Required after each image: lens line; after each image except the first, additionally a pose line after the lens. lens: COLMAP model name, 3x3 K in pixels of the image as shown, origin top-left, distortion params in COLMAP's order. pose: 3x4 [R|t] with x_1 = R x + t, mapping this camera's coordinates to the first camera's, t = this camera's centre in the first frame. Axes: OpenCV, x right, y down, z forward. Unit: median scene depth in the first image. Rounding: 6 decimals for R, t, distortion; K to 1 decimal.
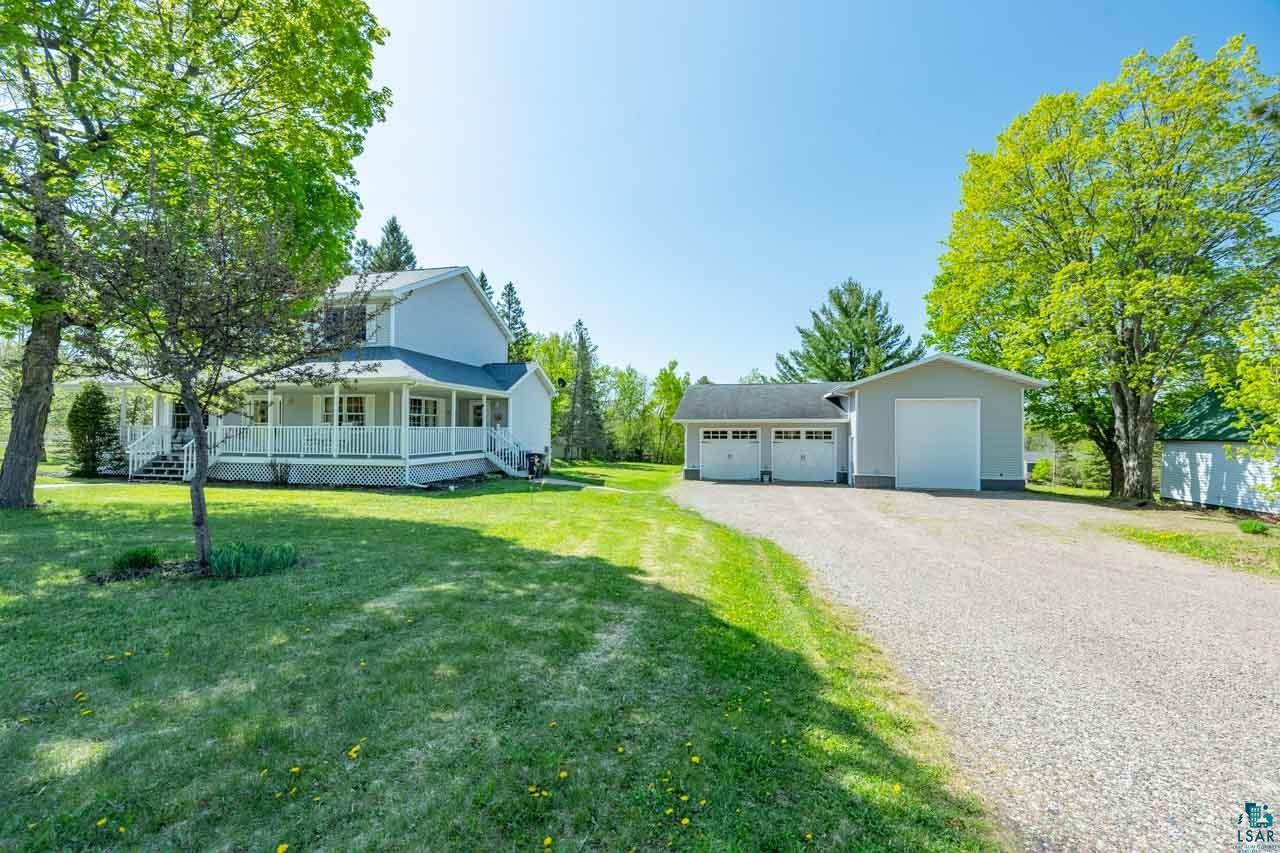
lens RADIAL K [[498.7, 0, 640.5], [0, 498.7, 428.0], [0, 0, 1]] dist [0.003030, -0.000204]
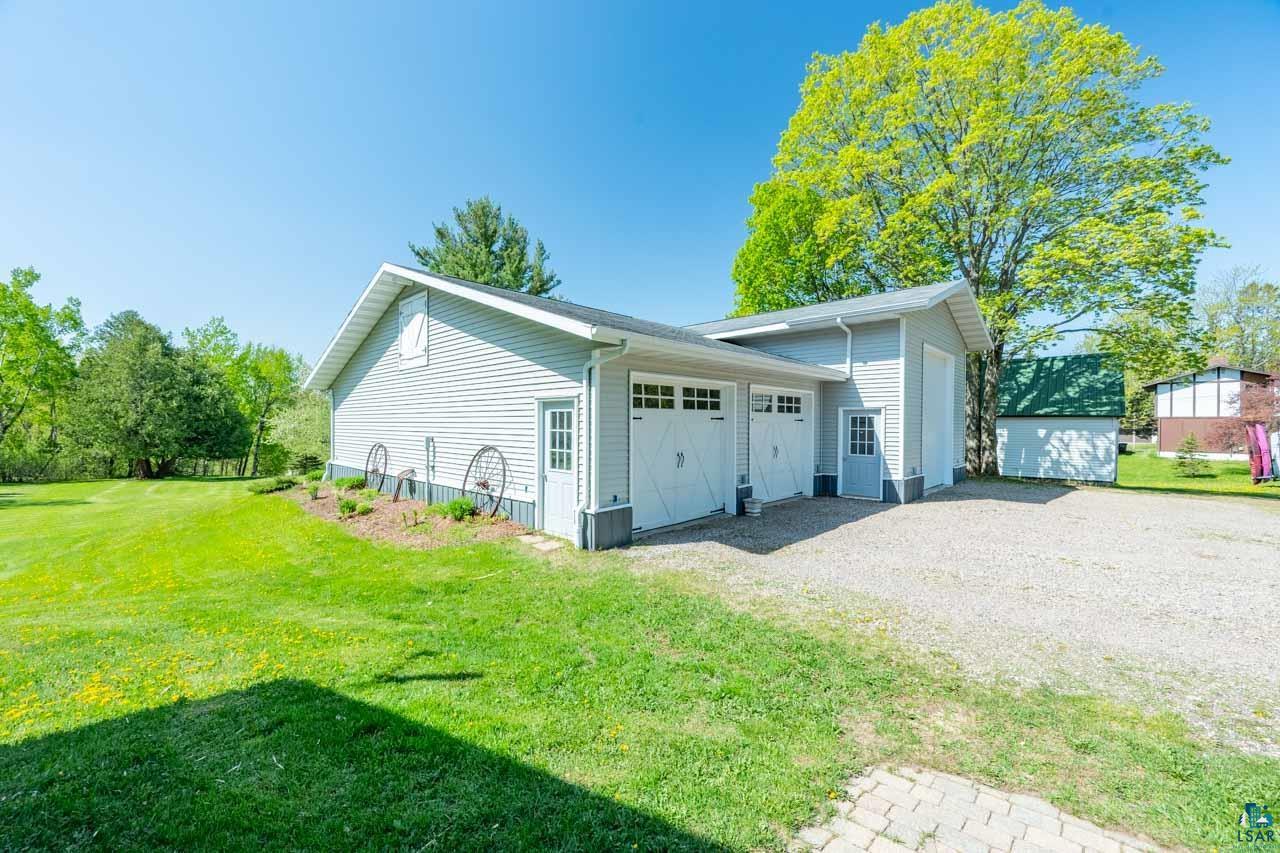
lens RADIAL K [[498.7, 0, 640.3], [0, 498.7, 429.1], [0, 0, 1]] dist [0.003030, -0.000204]
pose [[0.524335, -0.006506, 0.851487, -0.140791], [-0.010503, 0.999845, 0.014107, 0.031800], [-0.851447, -0.016340, 0.524185, 0.841678]]
